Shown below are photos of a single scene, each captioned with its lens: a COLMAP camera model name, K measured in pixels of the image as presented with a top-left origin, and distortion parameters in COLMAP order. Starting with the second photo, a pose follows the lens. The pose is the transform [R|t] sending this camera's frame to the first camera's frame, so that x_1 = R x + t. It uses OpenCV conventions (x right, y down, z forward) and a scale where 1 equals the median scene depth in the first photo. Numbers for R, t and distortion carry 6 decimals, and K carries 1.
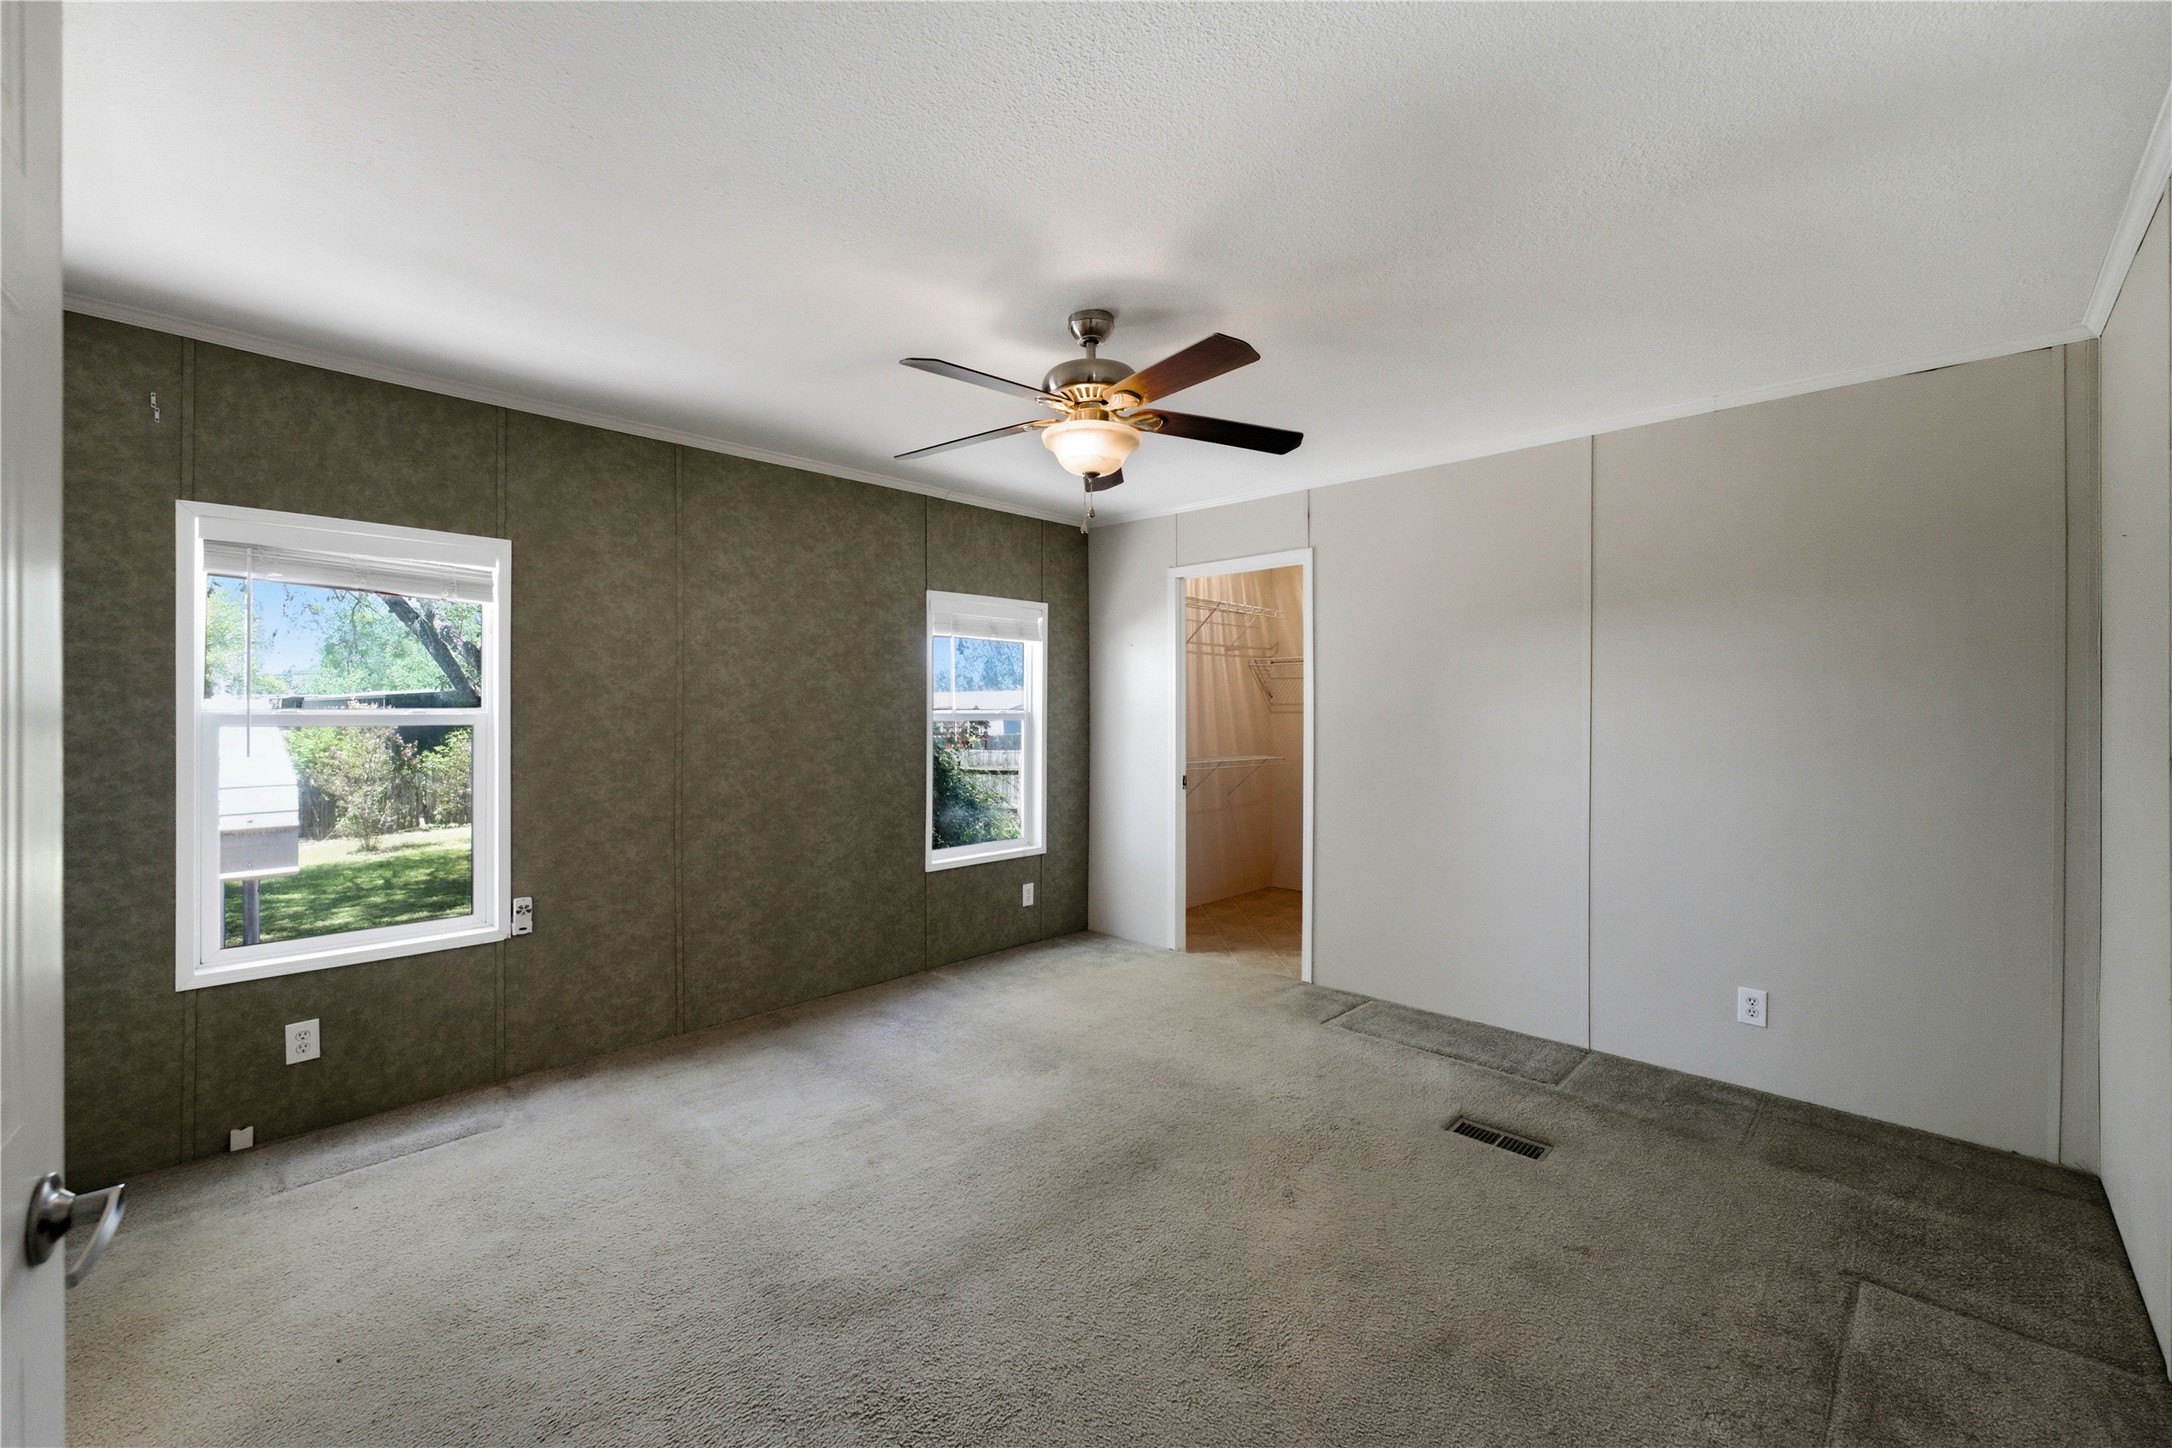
lens RADIAL K [[879.4, 0, 1083.5], [0, 879.4, 711.0], [0, 0, 1]] dist [0.025816, 0.000460]
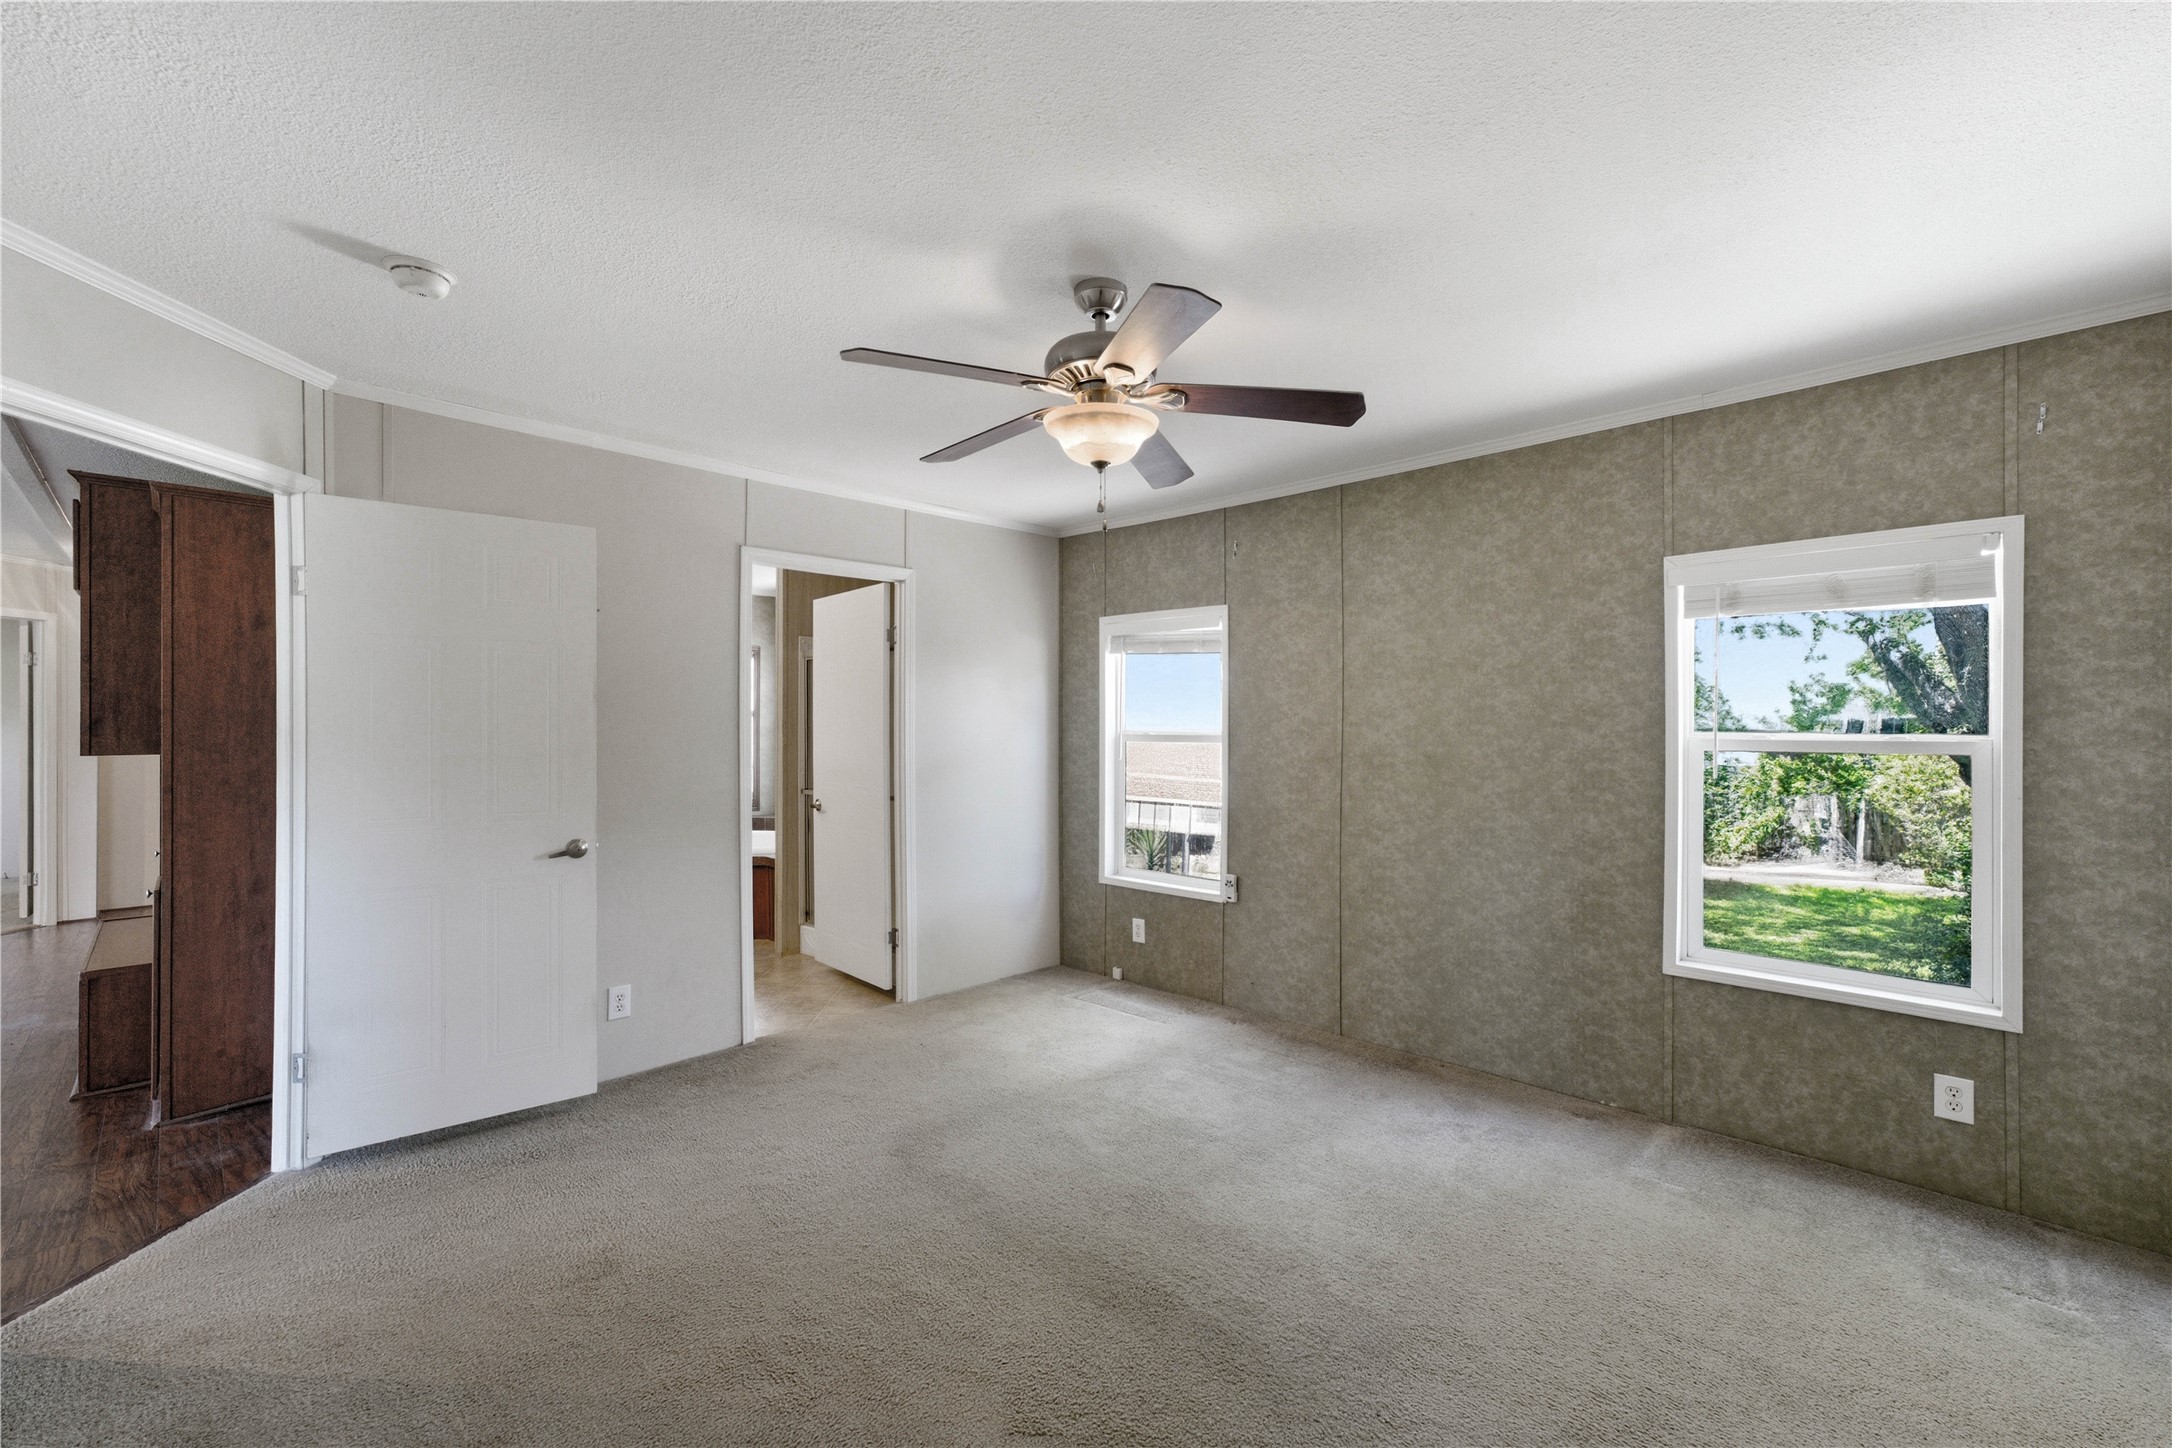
lens RADIAL K [[933.5, 0, 1083.5], [0, 933.5, 732.8], [0, 0, 1]] dist [0.001144, 0.034778]
pose [[0.020578, 0.001543, -0.999787, 0.620596], [-0.006944, 0.999975, 0.001400, -0.000272], [0.999764, 0.006914, 0.020588, 0.623528]]
